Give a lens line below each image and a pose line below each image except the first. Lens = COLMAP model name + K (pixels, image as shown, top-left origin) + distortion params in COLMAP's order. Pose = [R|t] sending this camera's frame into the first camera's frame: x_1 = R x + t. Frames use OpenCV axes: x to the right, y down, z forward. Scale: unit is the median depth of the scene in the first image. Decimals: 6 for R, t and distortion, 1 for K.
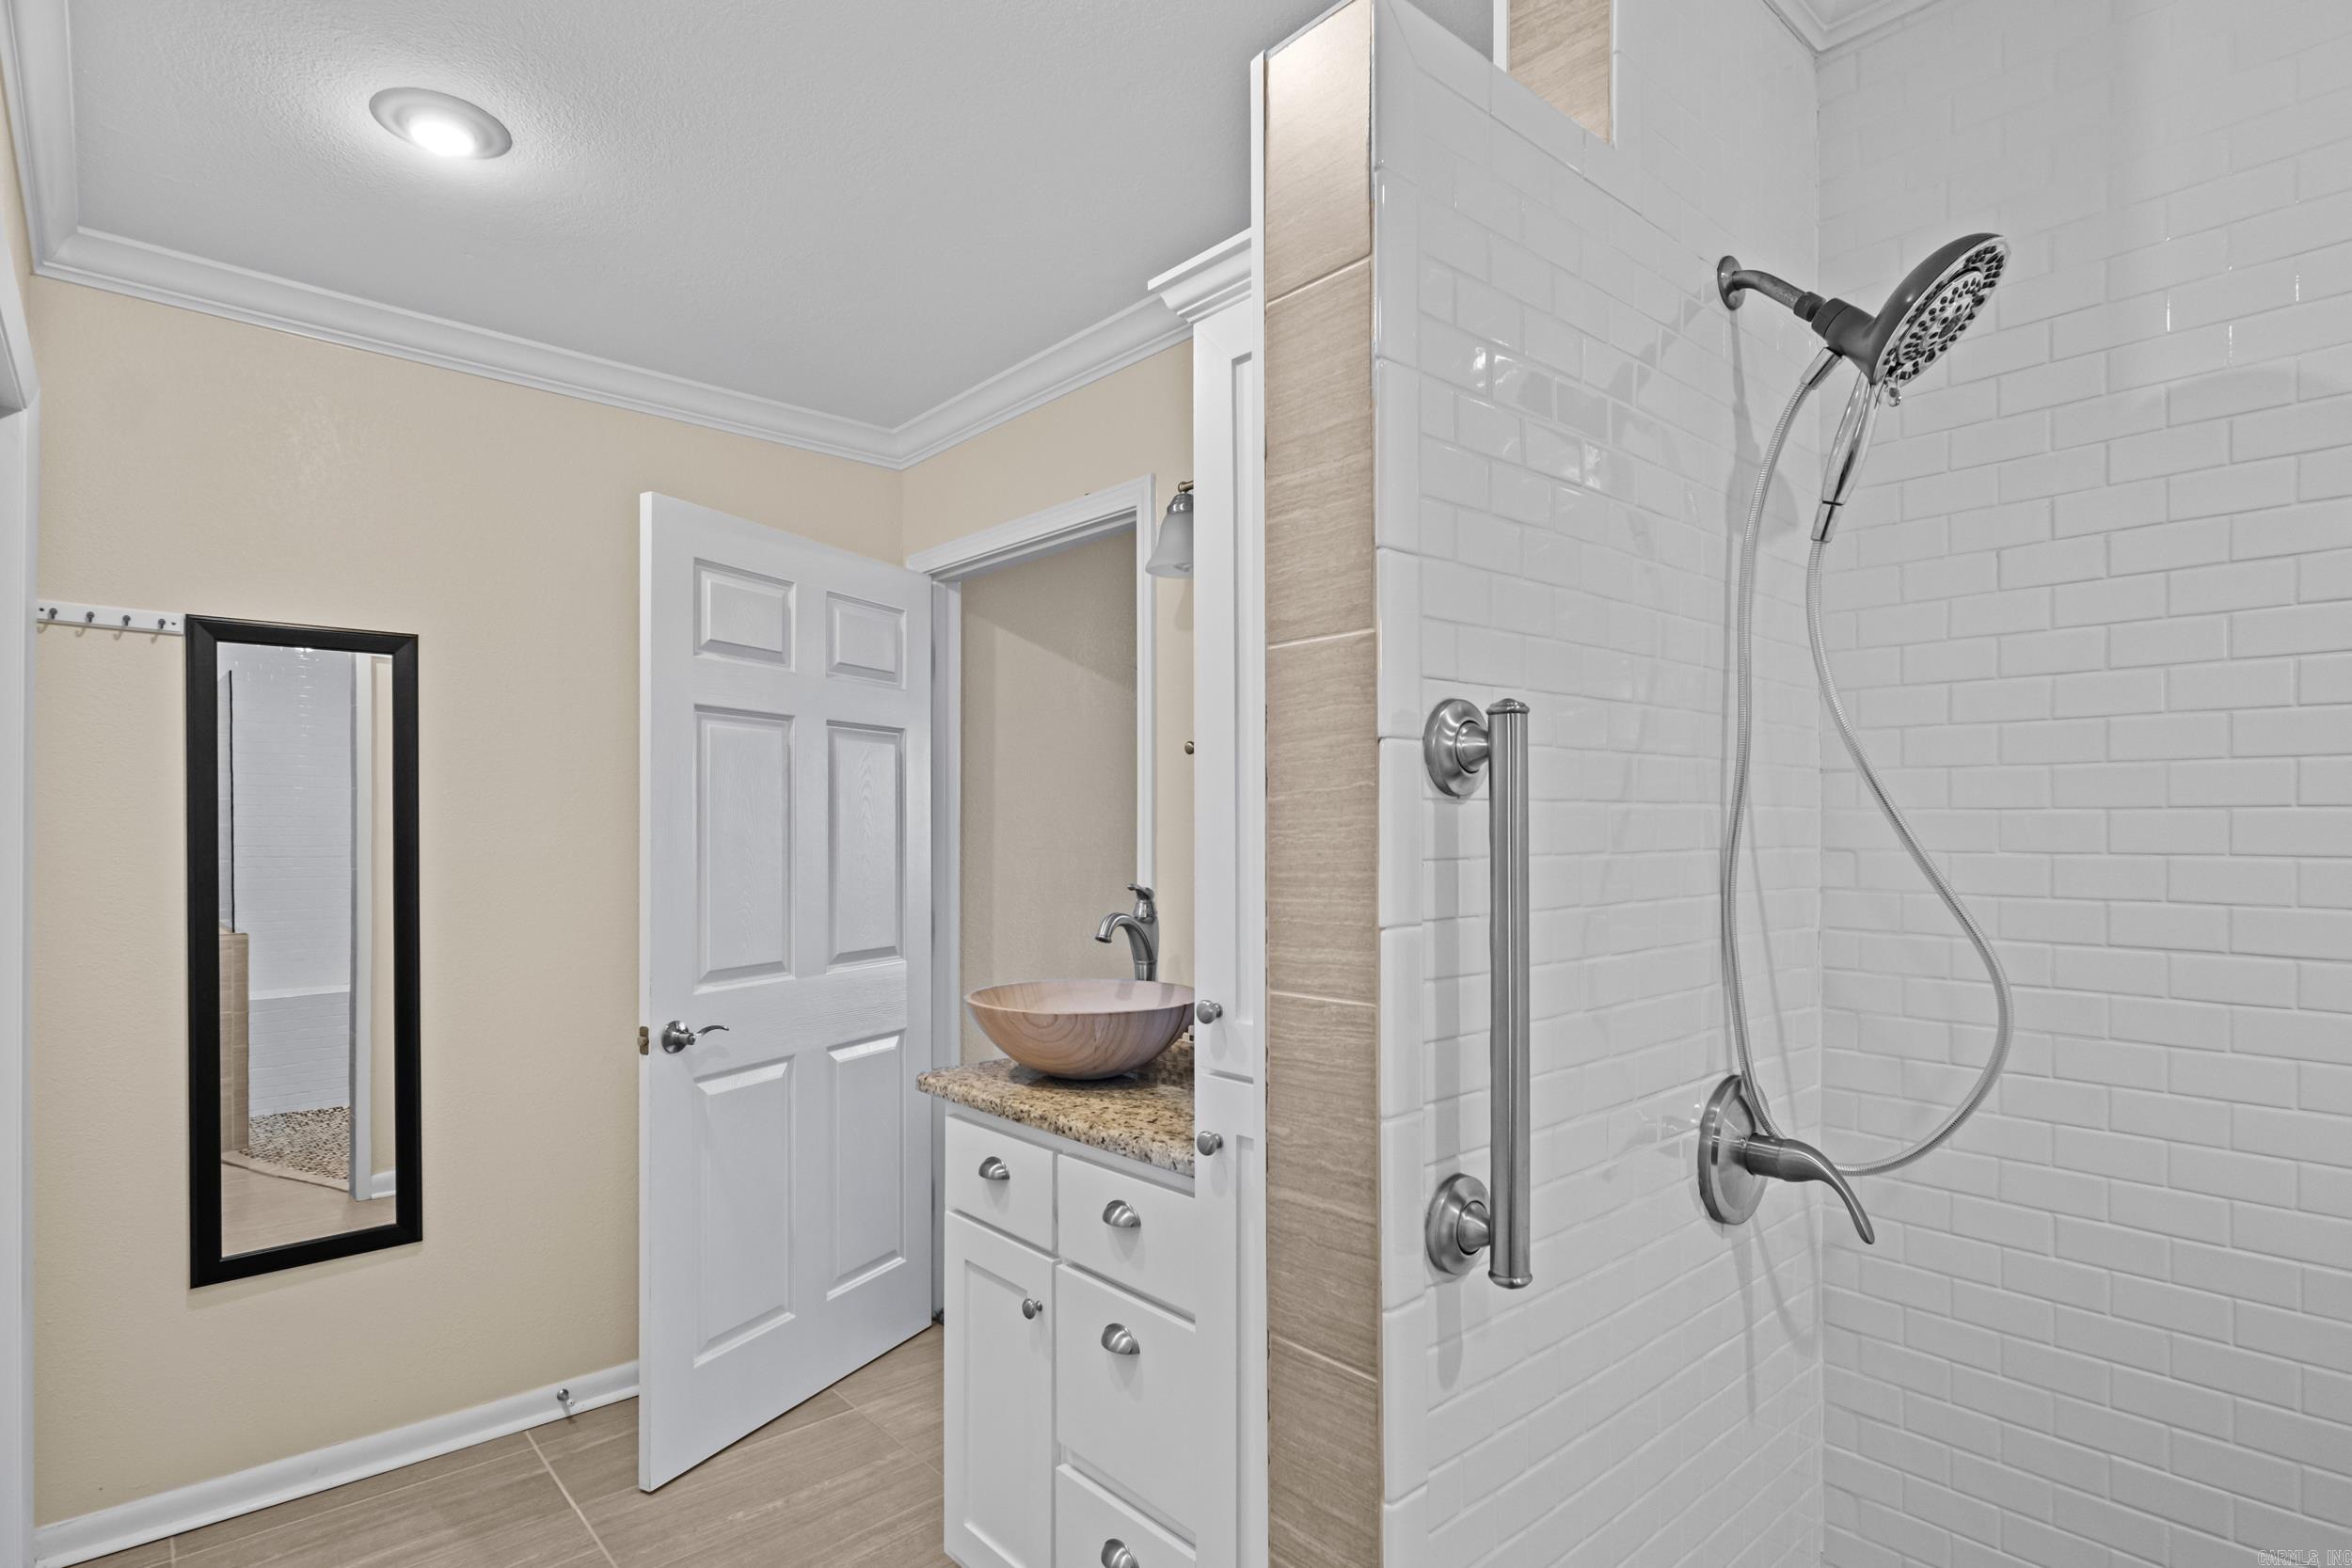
lens RADIAL K [[1178.7, 0, 1176.2], [0, 1178.7, 799.4], [0, 0, 1]] dist [-0.018046, 0.006138]
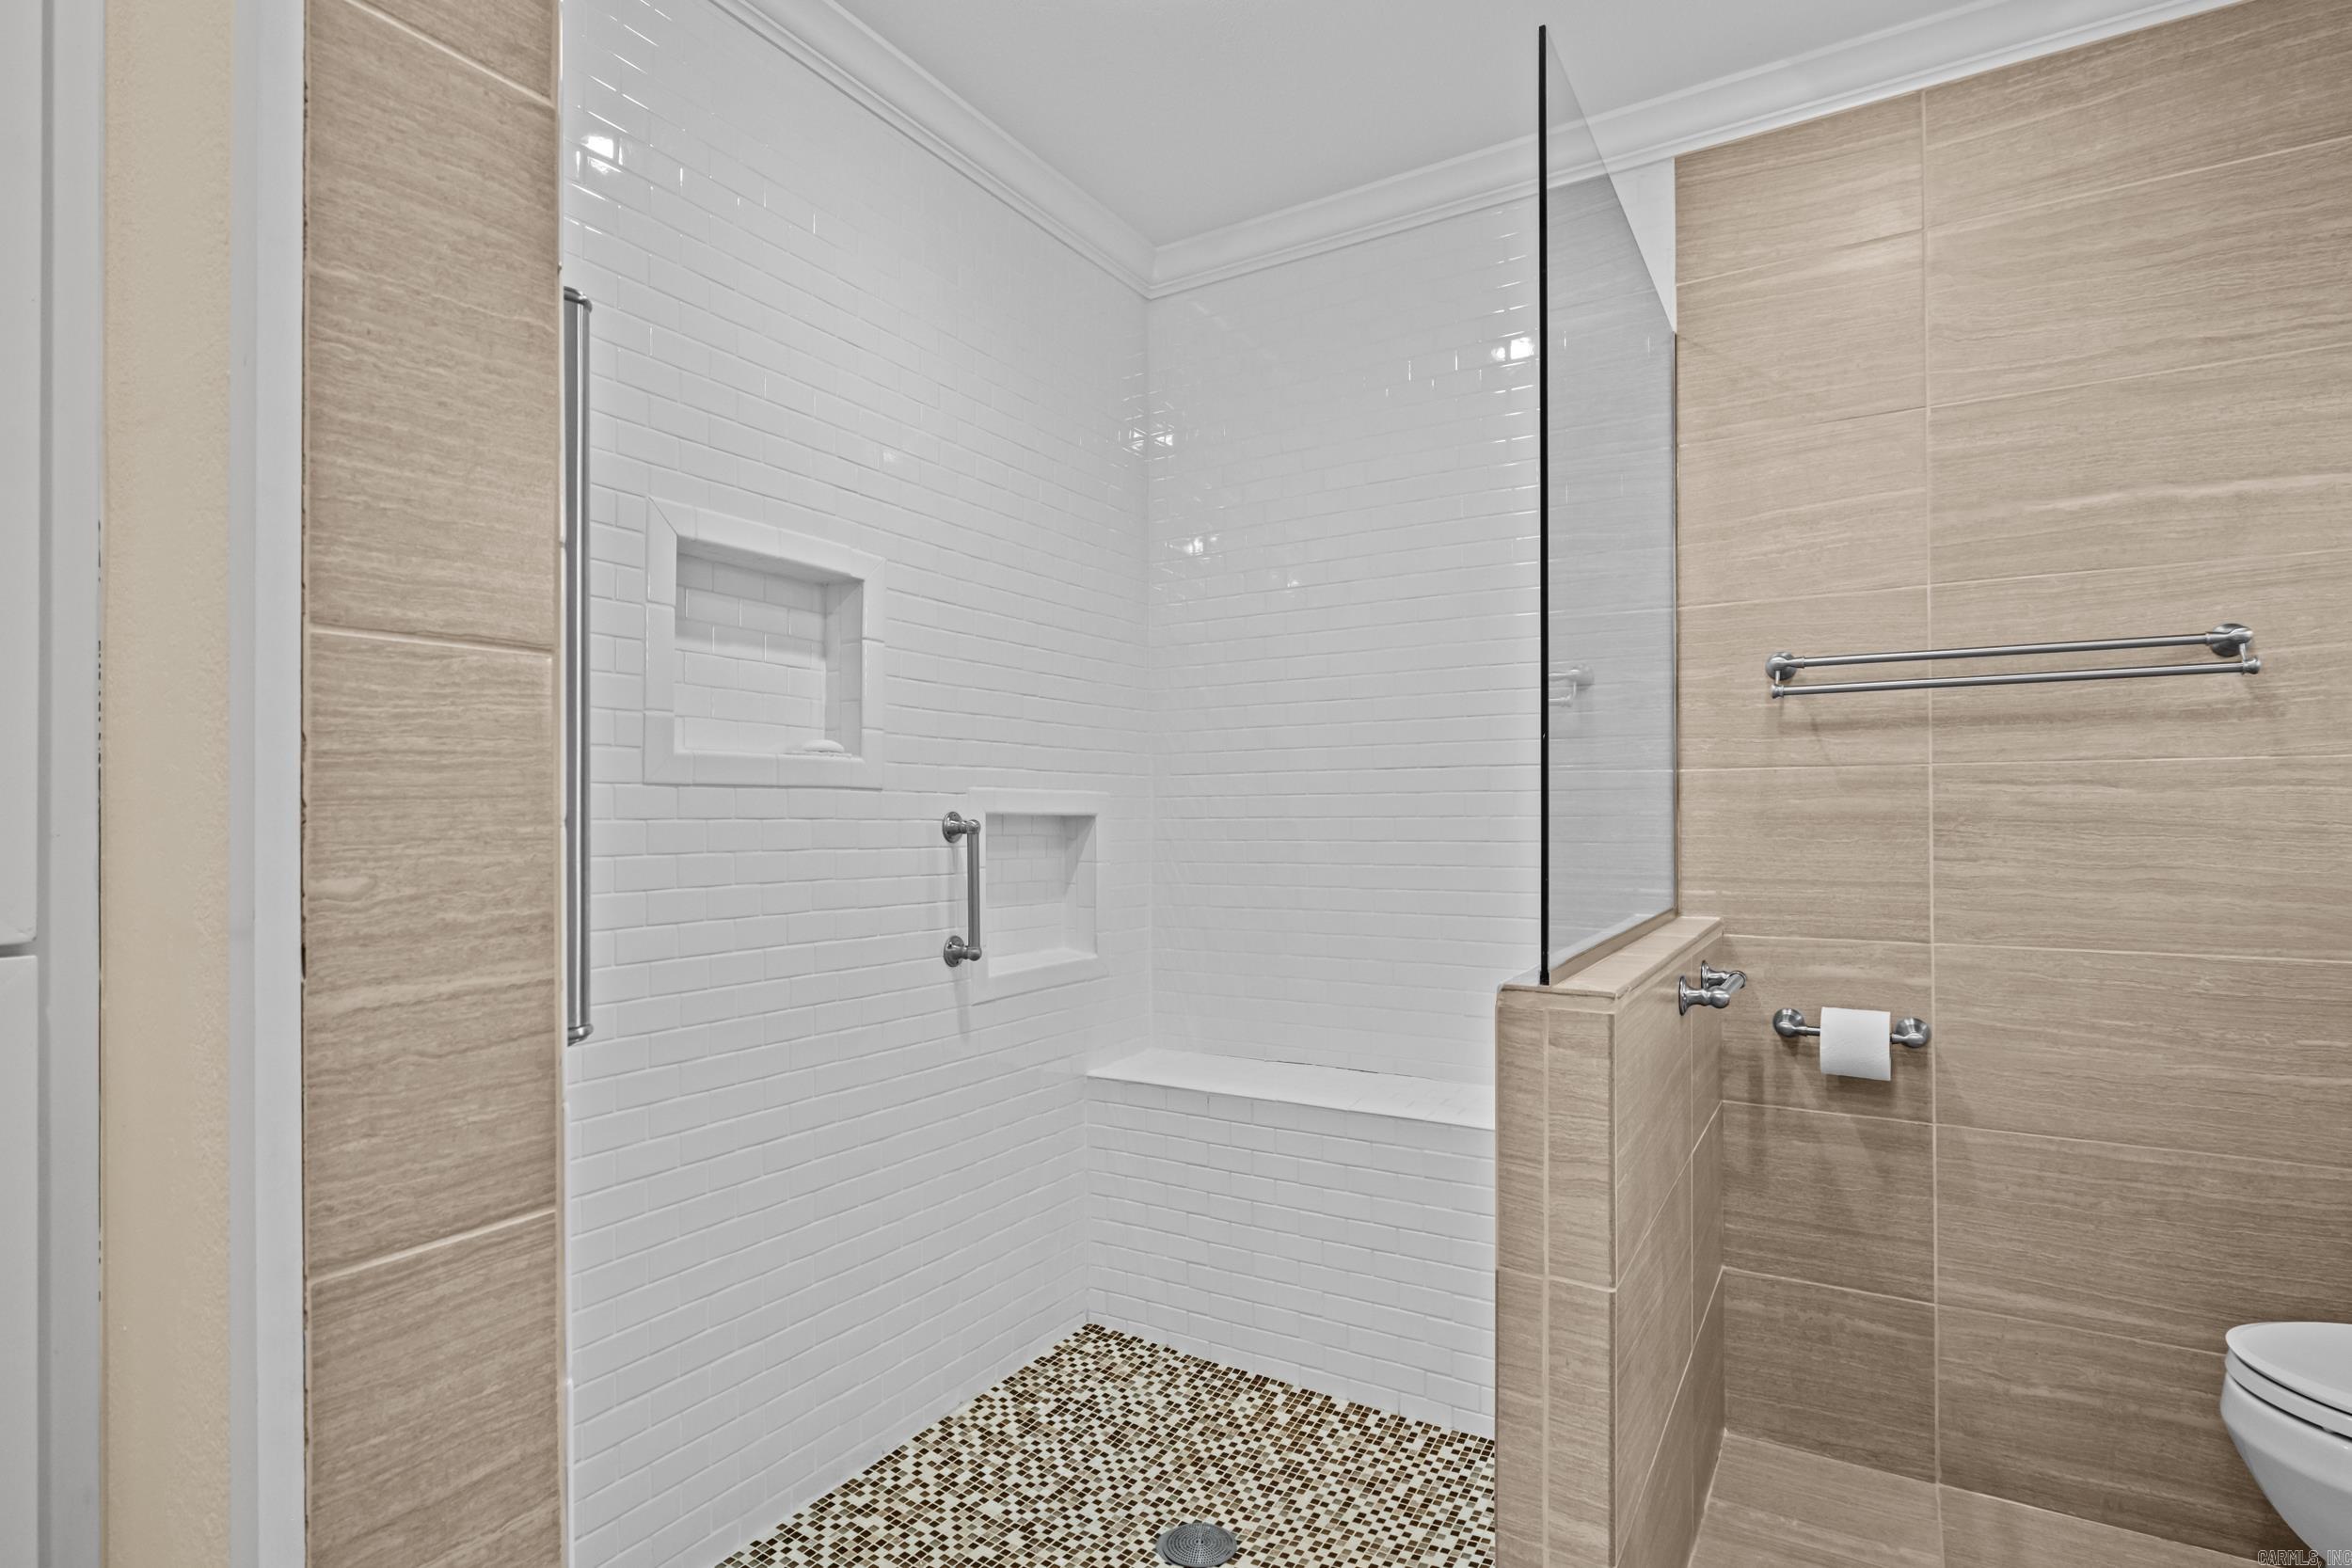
lens RADIAL K [[1178.7, 0, 1180.6], [0, 1178.7, 786.2], [0, 0, 1]] dist [-0.018046, 0.006138]
pose [[-0.292921, 0.025014, 0.955809, -0.550652], [-0.023426, 0.999170, -0.033328, 0.251806], [-0.955850, -0.032154, -0.292092, 0.813364]]
